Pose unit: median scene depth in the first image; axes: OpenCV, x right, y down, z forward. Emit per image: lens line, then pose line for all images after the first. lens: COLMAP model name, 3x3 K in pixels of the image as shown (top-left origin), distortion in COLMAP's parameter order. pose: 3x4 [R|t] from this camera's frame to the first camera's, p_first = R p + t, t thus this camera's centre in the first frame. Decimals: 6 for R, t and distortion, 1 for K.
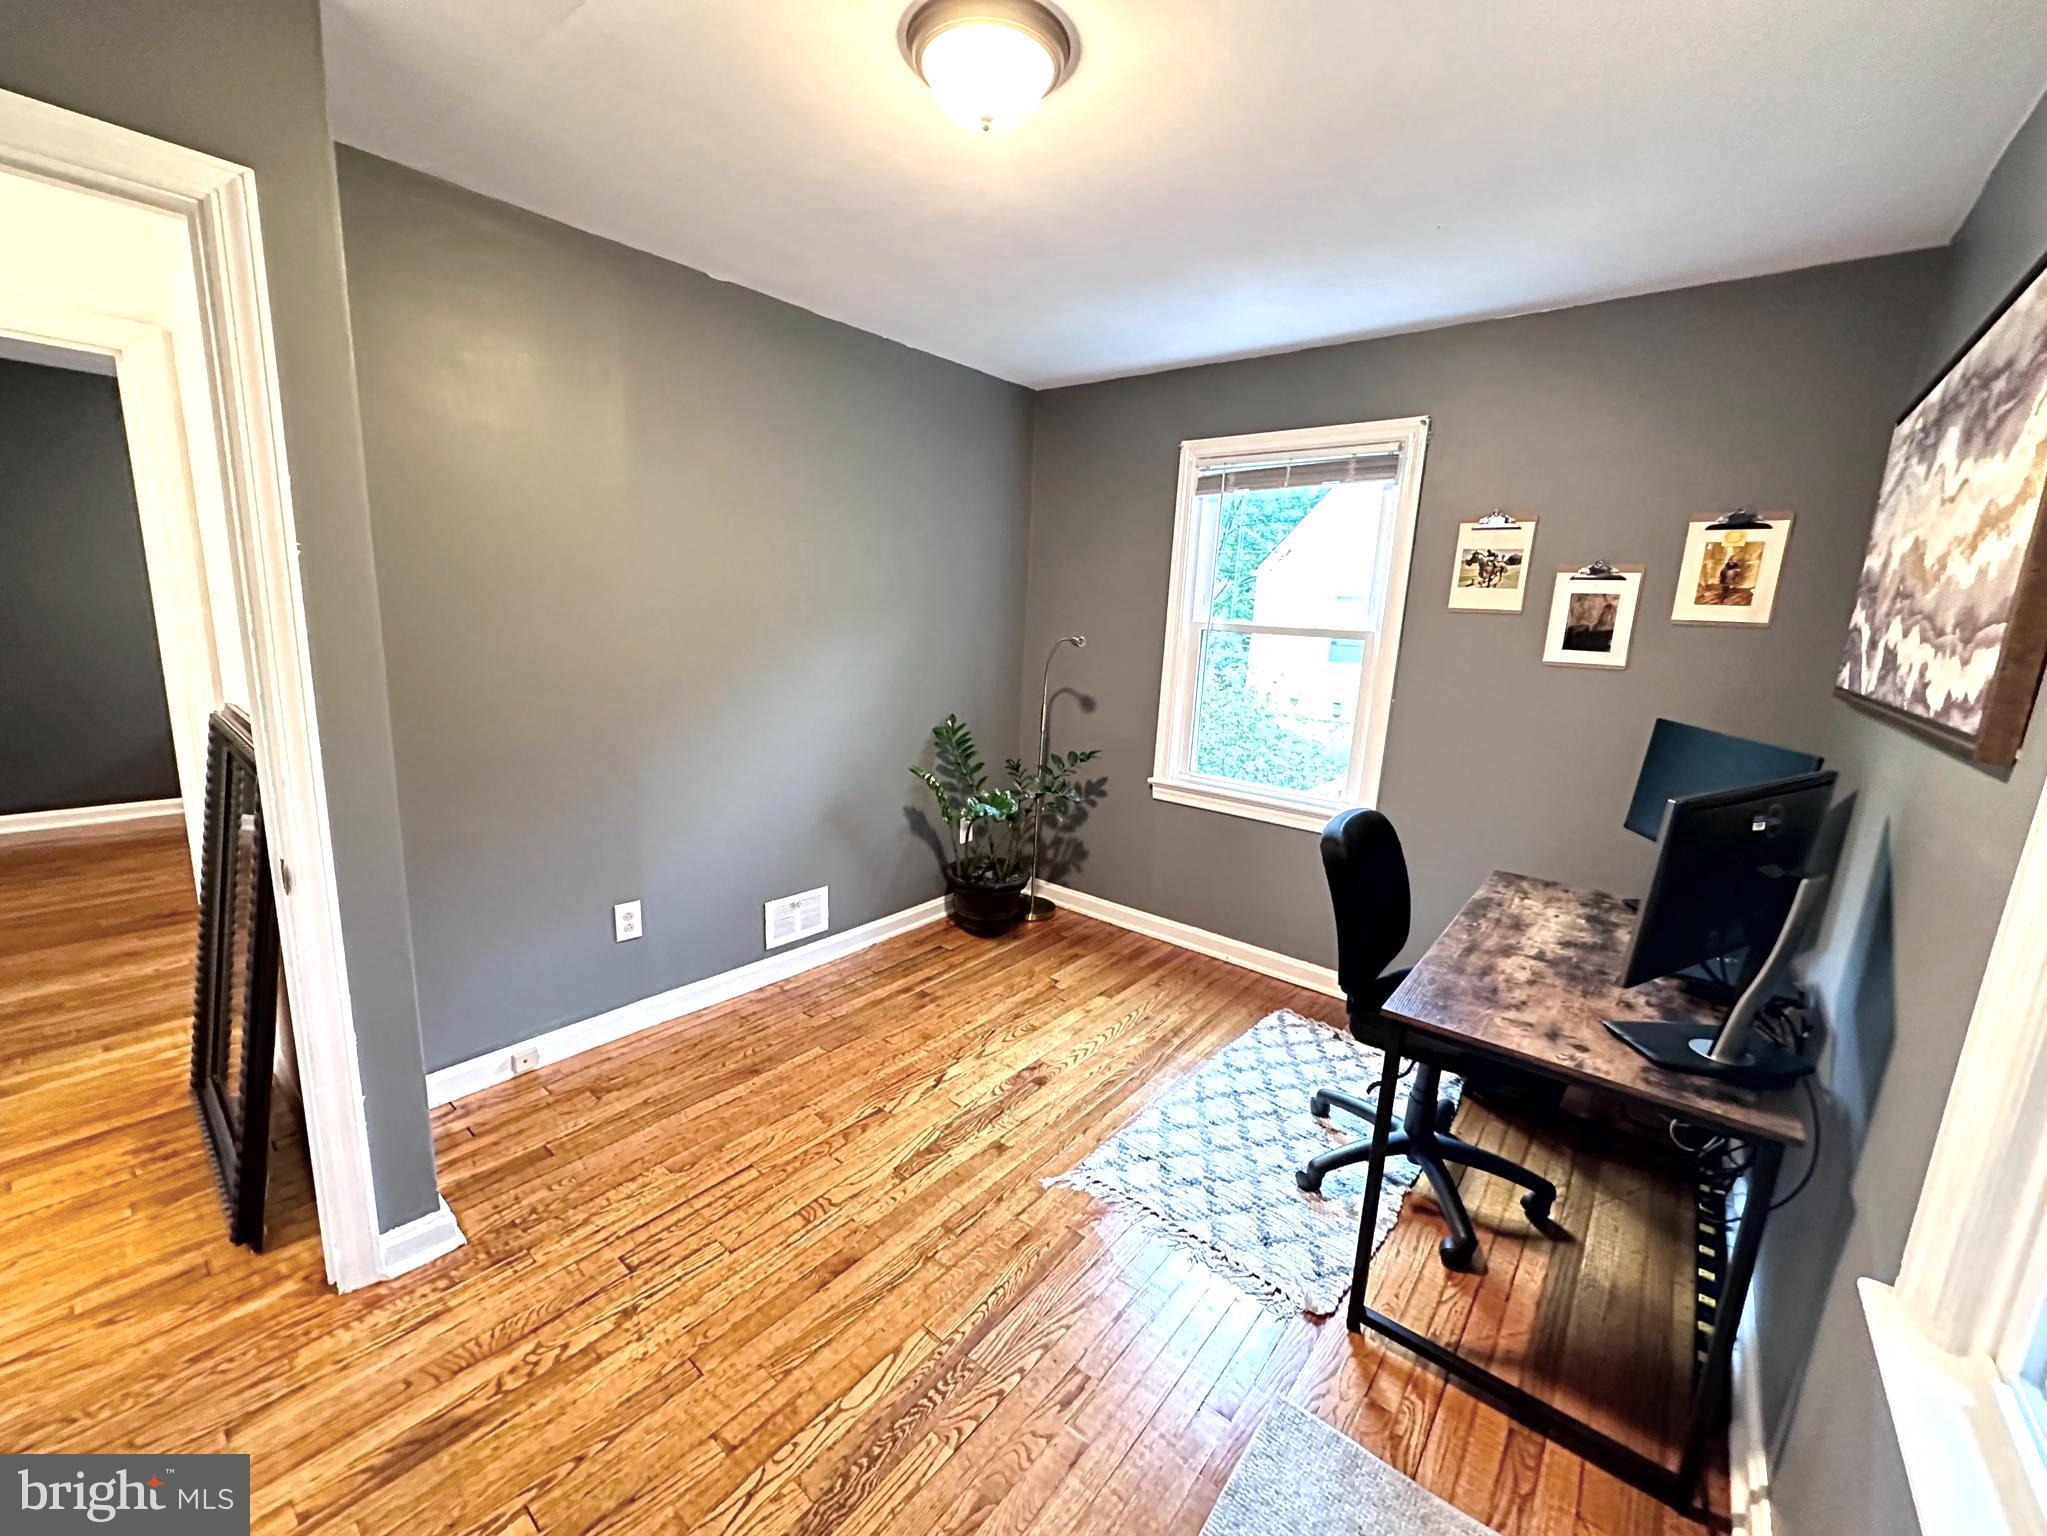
lens RADIAL K [[812.9, 0, 1019.5], [0, 812.9, 770.7], [0, 0, 1]] dist [-0.007105, 0.000713]
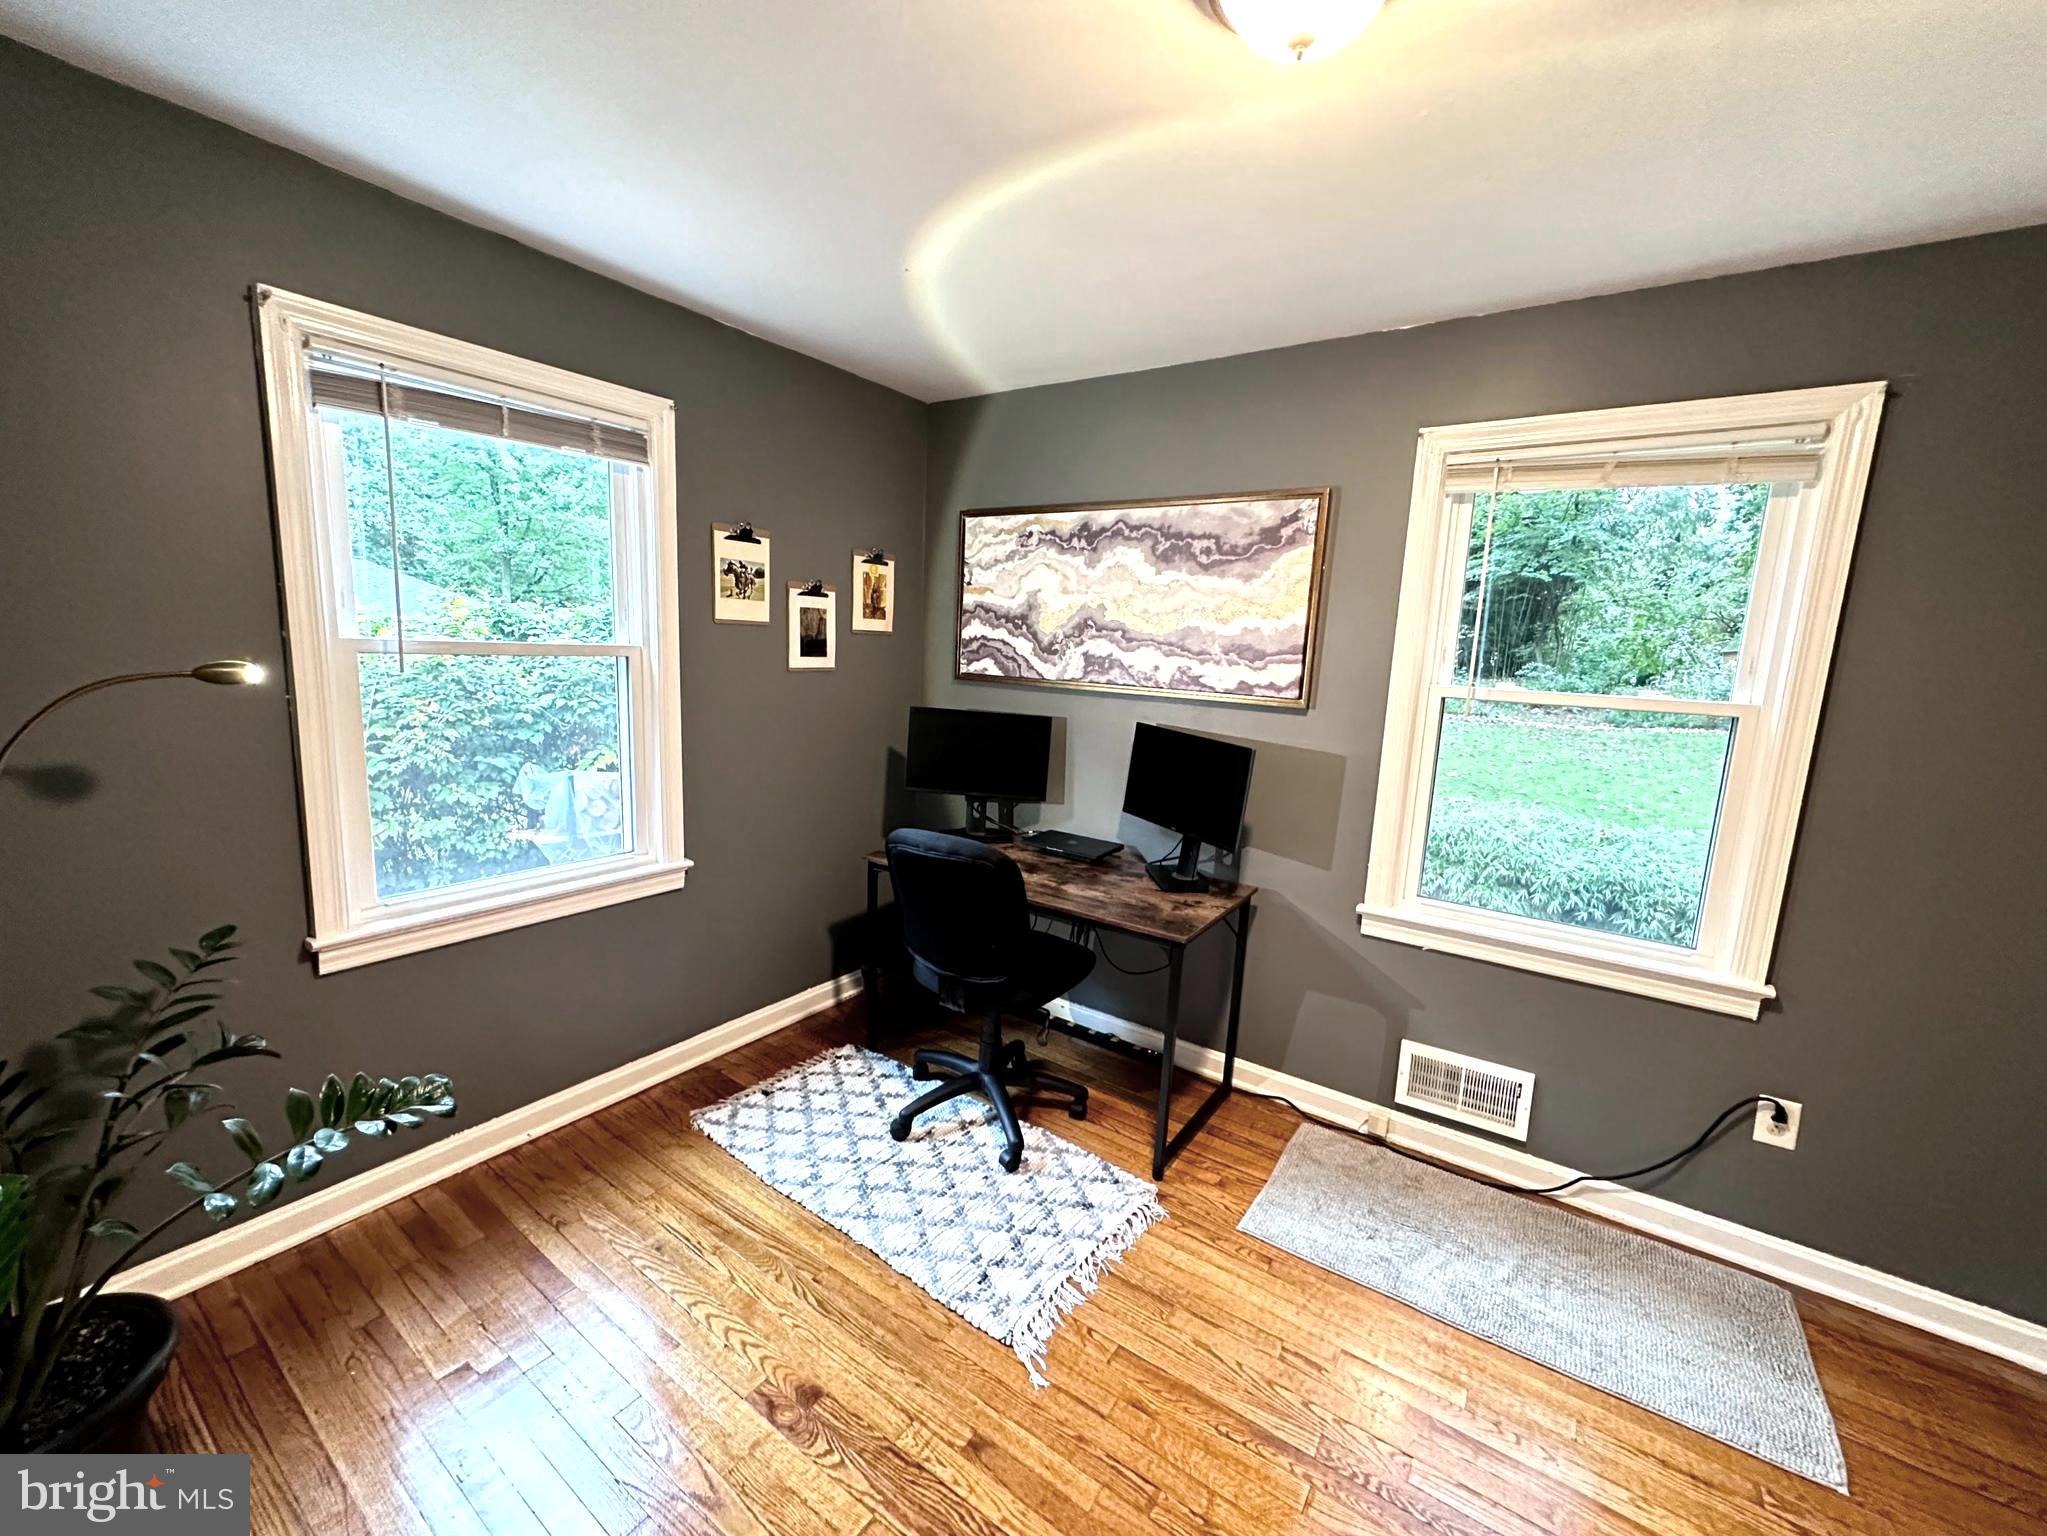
lens RADIAL K [[812.9, 0, 1019.5], [0, 812.9, 770.7], [0, 0, 1]] dist [-0.007105, 0.000713]
pose [[-0.080925, -0.205712, 0.975261, -0.522225], [0.147612, 0.965207, 0.215840, -0.206397], [-0.985729, 0.161427, -0.047744, 0.821876]]
